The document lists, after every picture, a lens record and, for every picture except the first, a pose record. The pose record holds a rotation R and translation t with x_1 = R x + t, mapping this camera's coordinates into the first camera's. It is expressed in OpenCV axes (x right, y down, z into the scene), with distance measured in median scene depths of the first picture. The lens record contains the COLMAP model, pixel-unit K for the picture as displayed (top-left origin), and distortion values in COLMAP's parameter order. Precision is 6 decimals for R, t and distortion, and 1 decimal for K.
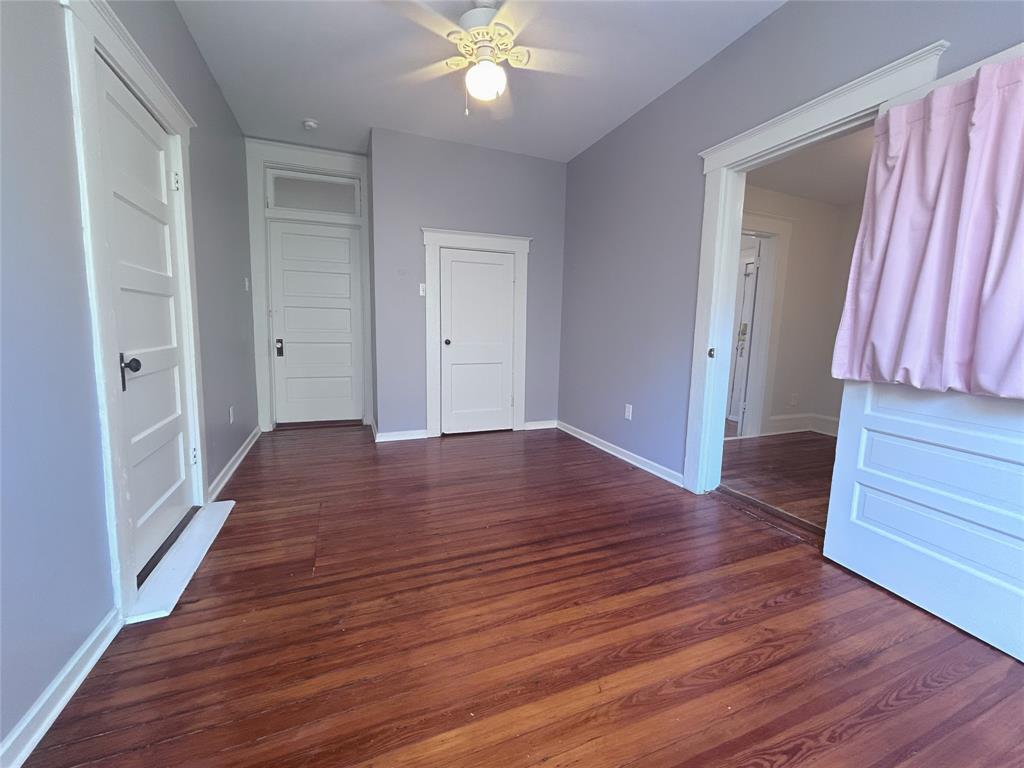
lens RADIAL K [[425.0, 0, 511.5], [0, 425.0, 373.3], [0, 0, 1]] dist [-0.000707, 0.000087]
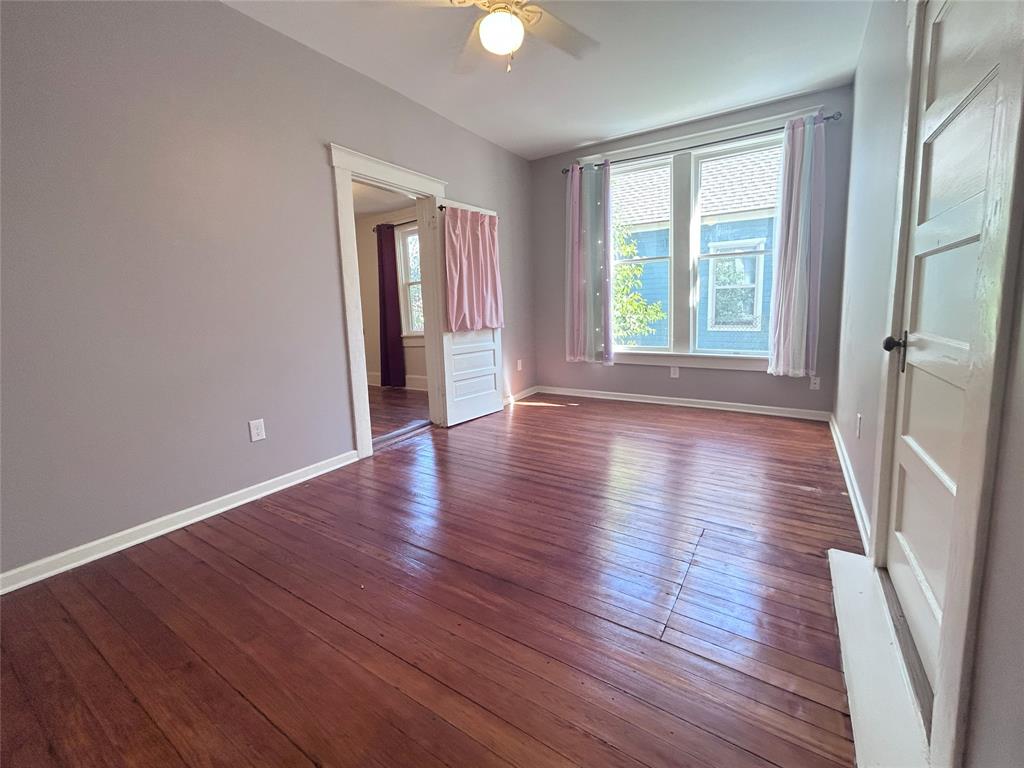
lens RADIAL K [[430.3, 0, 510.0], [0, 430.3, 362.6], [0, 0, 1]] dist [0.000134, -0.000117]
pose [[-0.581375, -0.103346, 0.807045, -1.014657], [0.107492, 0.973450, 0.202090, -0.224209], [-0.806504, 0.204241, -0.554831, 1.904230]]
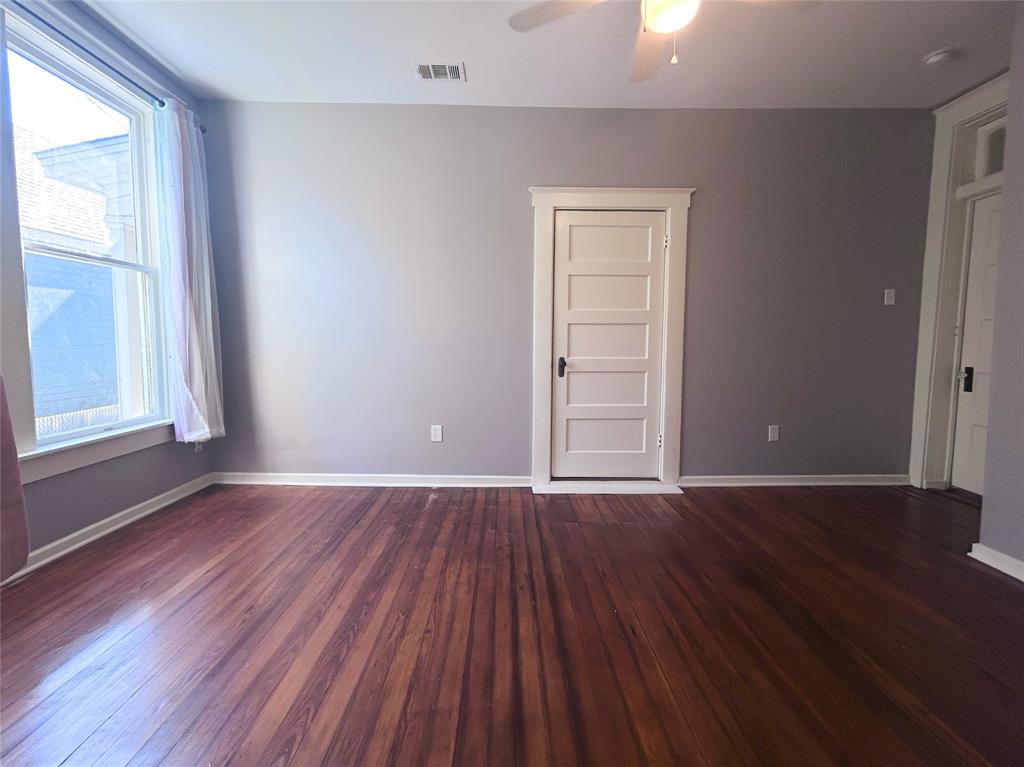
lens RADIAL K [[430.3, 0, 510.0], [0, 430.3, 362.1], [0, 0, 1]] dist [0.000134, -0.000117]
pose [[-0.357926, 0.037180, -0.933009, 0.853457], [-0.117185, 0.989518, 0.084388, -0.138276], [0.926367, 0.139540, -0.349818, 1.264617]]
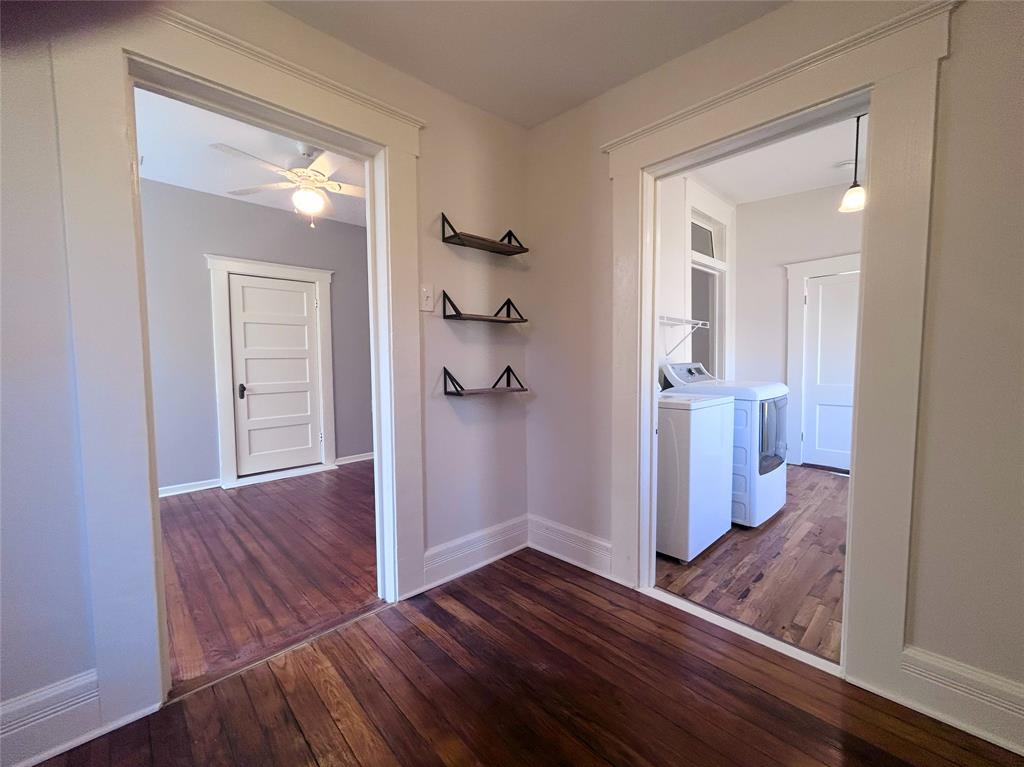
lens RADIAL K [[416.0, 0, 505.3], [0, 416.0, 386.2], [0, 0, 1]] dist [-0.011296, 0.000509]
pose [[0.373283, 0.027116, -0.927321, 1.717915], [-0.084560, 0.996406, -0.004903, -0.132727], [0.923856, 0.080244, 0.374235, 1.324919]]
